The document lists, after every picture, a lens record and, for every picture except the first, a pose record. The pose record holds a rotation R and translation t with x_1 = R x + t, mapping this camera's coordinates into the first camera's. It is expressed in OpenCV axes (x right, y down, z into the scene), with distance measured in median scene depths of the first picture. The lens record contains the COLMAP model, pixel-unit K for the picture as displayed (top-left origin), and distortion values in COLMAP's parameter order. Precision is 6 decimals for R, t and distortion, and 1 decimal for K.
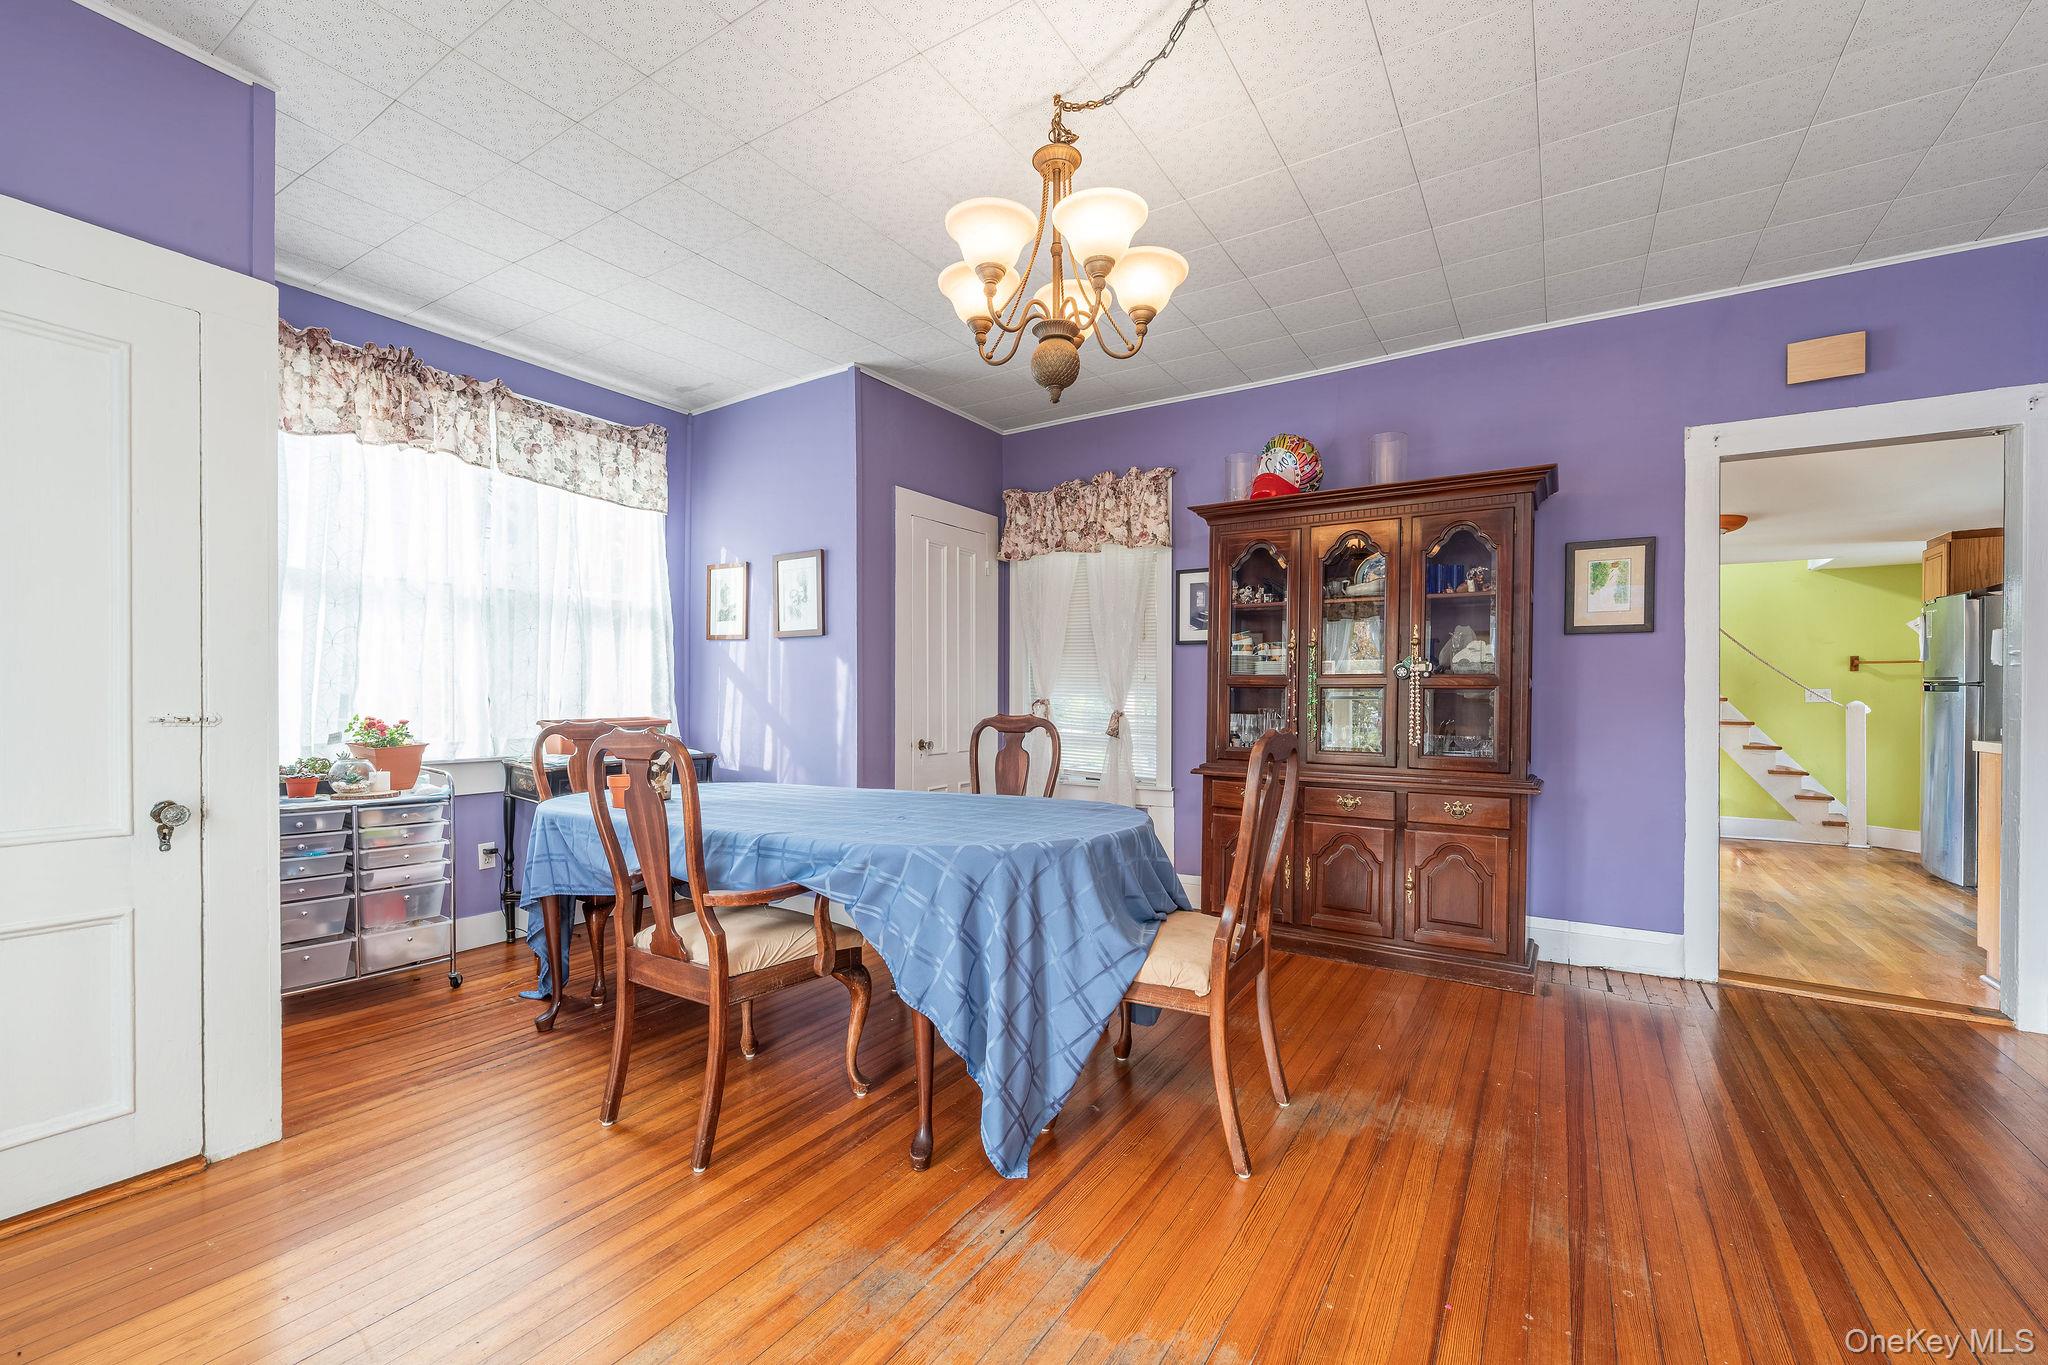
lens RADIAL K [[843.2, 0, 1026.3], [0, 843.2, 695.2], [0, 0, 1]] dist [0.002533, 0.000021]
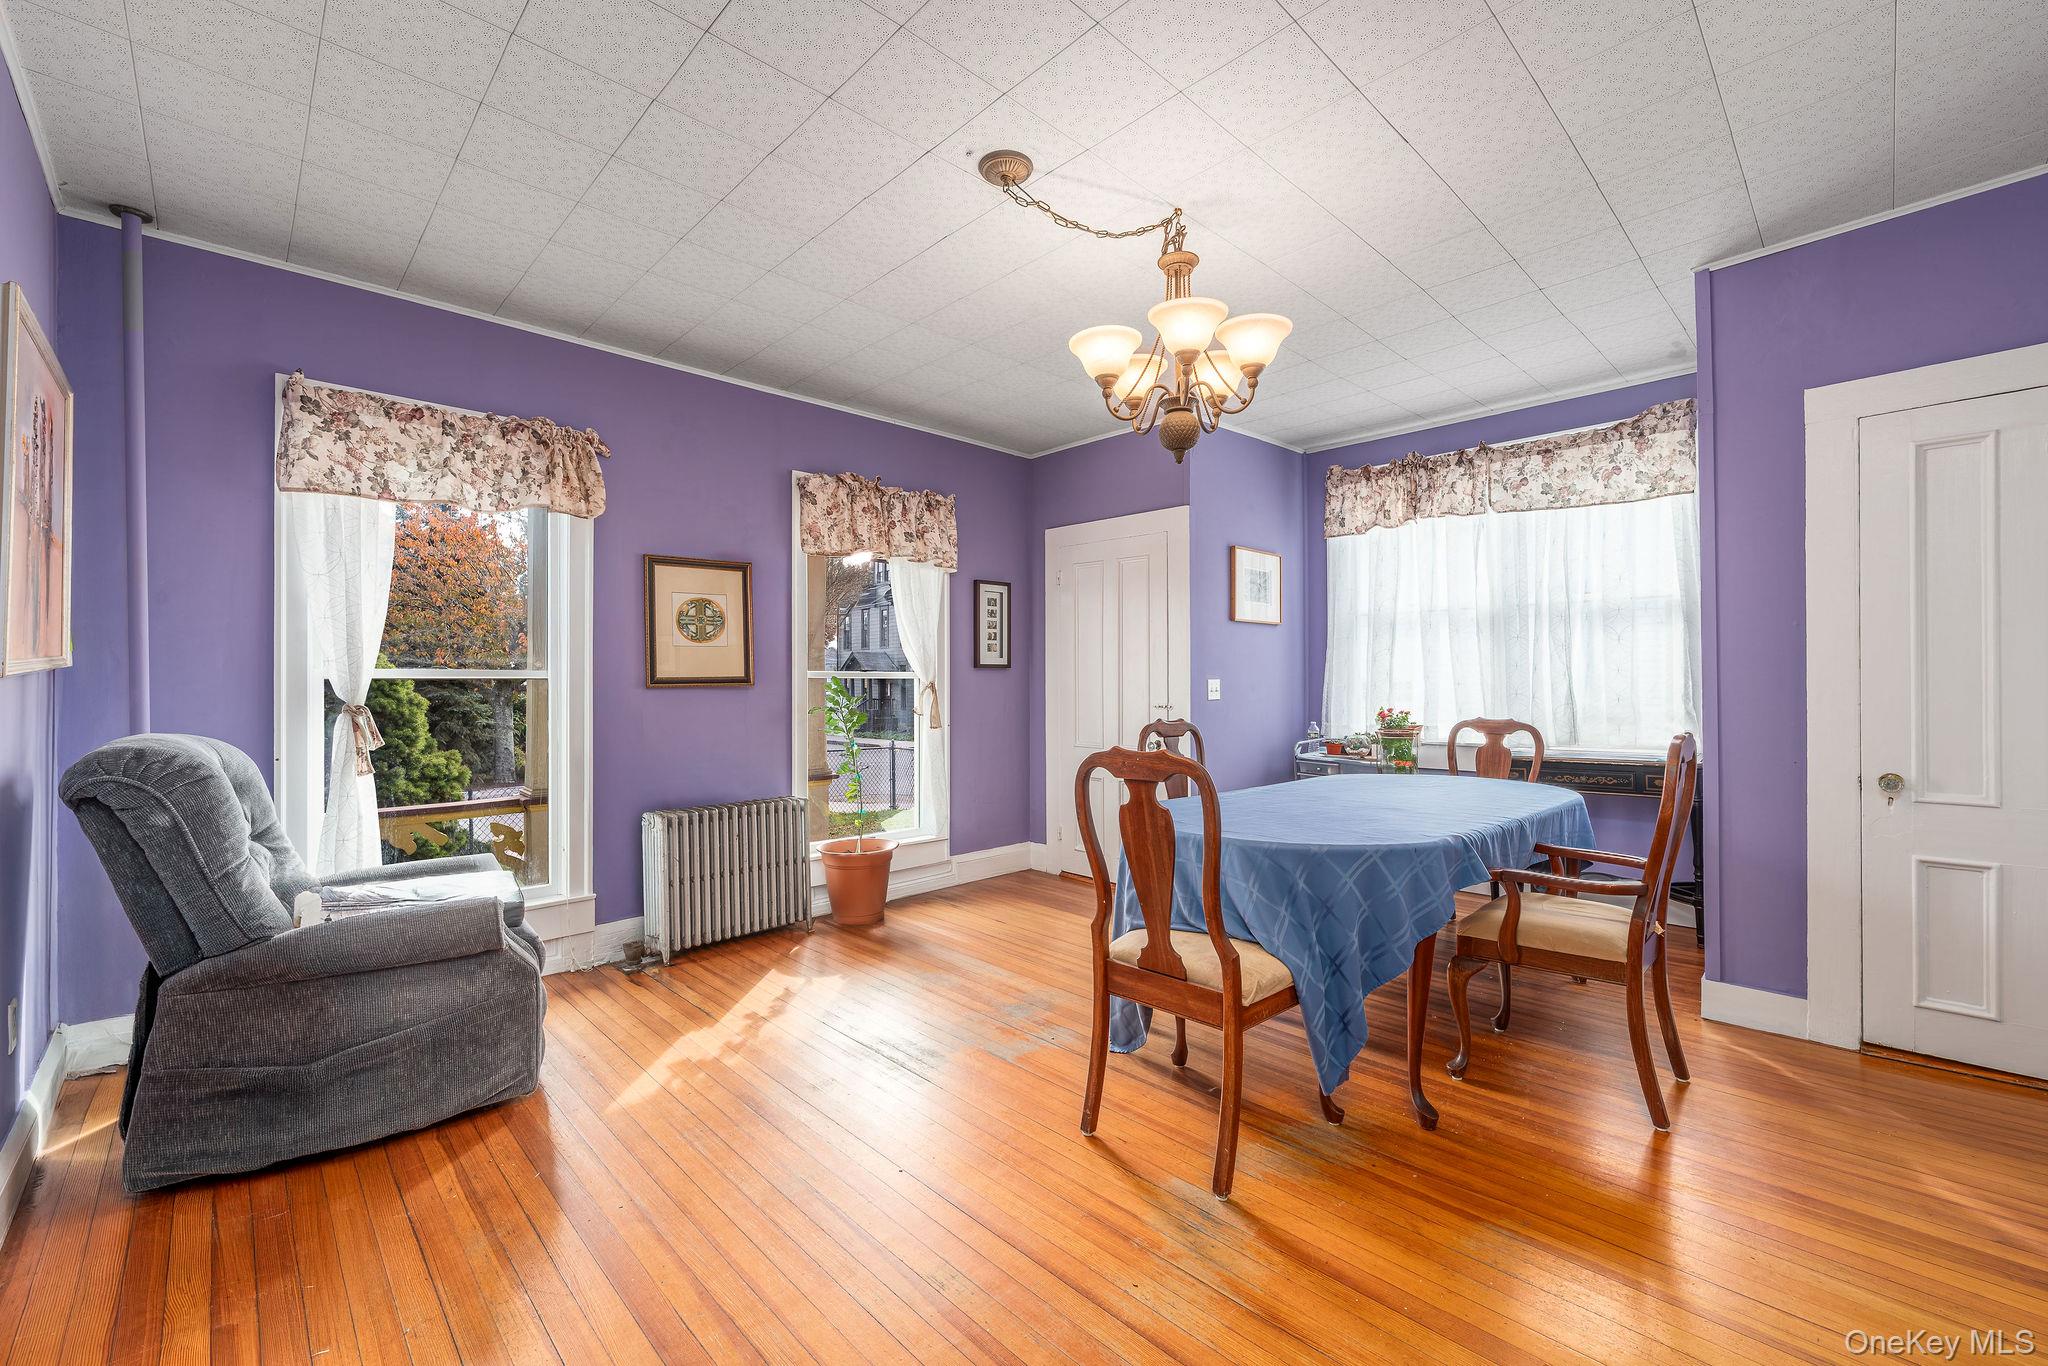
lens RADIAL K [[843.2, 0, 1034.6], [0, 843.2, 679.7], [0, 0, 1]] dist [0.002533, 0.000021]
pose [[-0.235011, -0.000588, -0.971993, 0.708173], [0.006686, 0.999975, -0.002221, -0.019967], [0.971970, -0.007021, -0.235001, 0.607666]]
